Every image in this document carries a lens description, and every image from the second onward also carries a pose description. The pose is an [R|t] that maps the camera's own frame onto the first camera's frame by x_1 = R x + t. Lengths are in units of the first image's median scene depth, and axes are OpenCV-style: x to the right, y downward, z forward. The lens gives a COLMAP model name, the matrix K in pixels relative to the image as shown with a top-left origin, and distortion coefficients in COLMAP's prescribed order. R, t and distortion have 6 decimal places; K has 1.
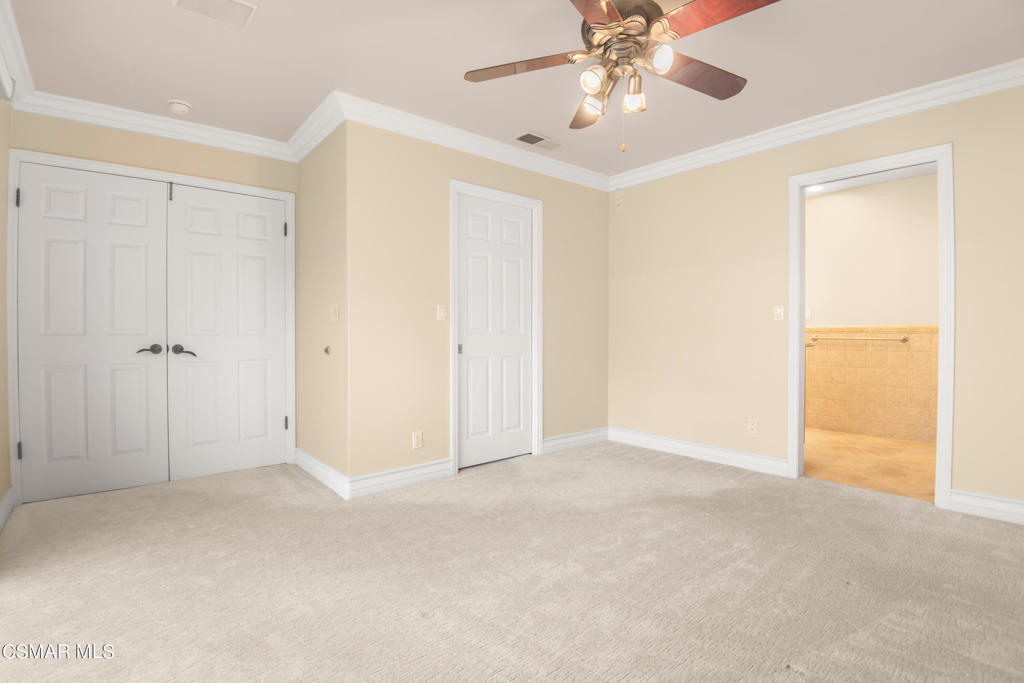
lens RADIAL K [[487.7, 0, 512.0], [0, 487.7, 341.5], [0, 0, 1]] dist [0.000219, -0.000021]
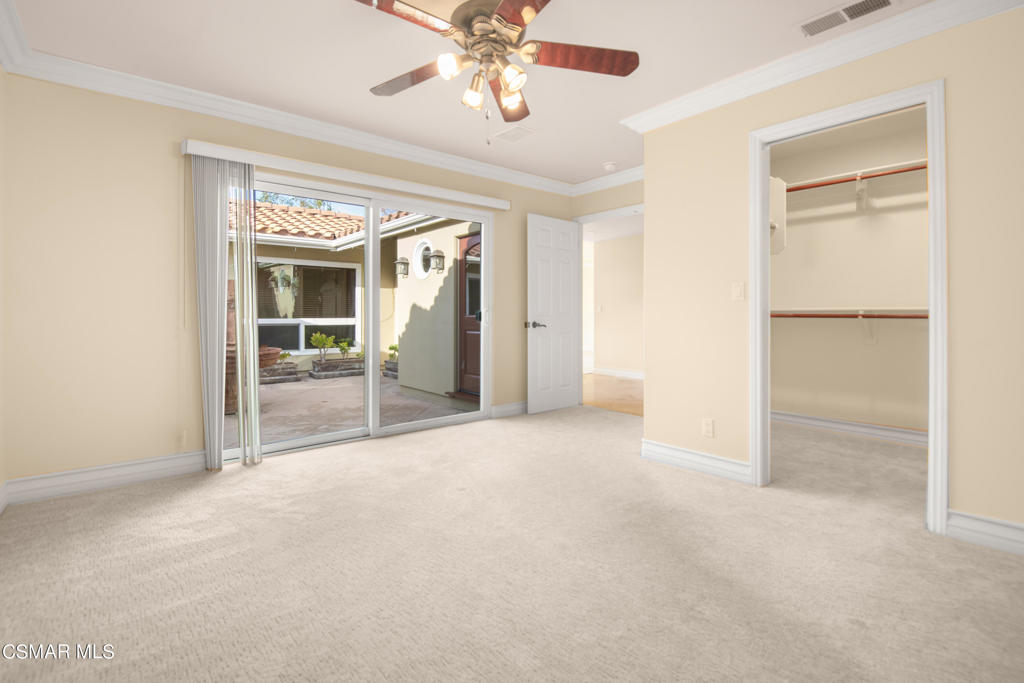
lens RADIAL K [[476.6, 0, 502.2], [0, 476.6, 320.1], [0, 0, 1]] dist [0.001399, 0.000137]
pose [[-0.009787, 0.017775, -0.999794, 0.793354], [-0.022878, 0.999576, 0.017995, -0.014448], [0.999690, 0.023049, -0.009376, 0.656115]]
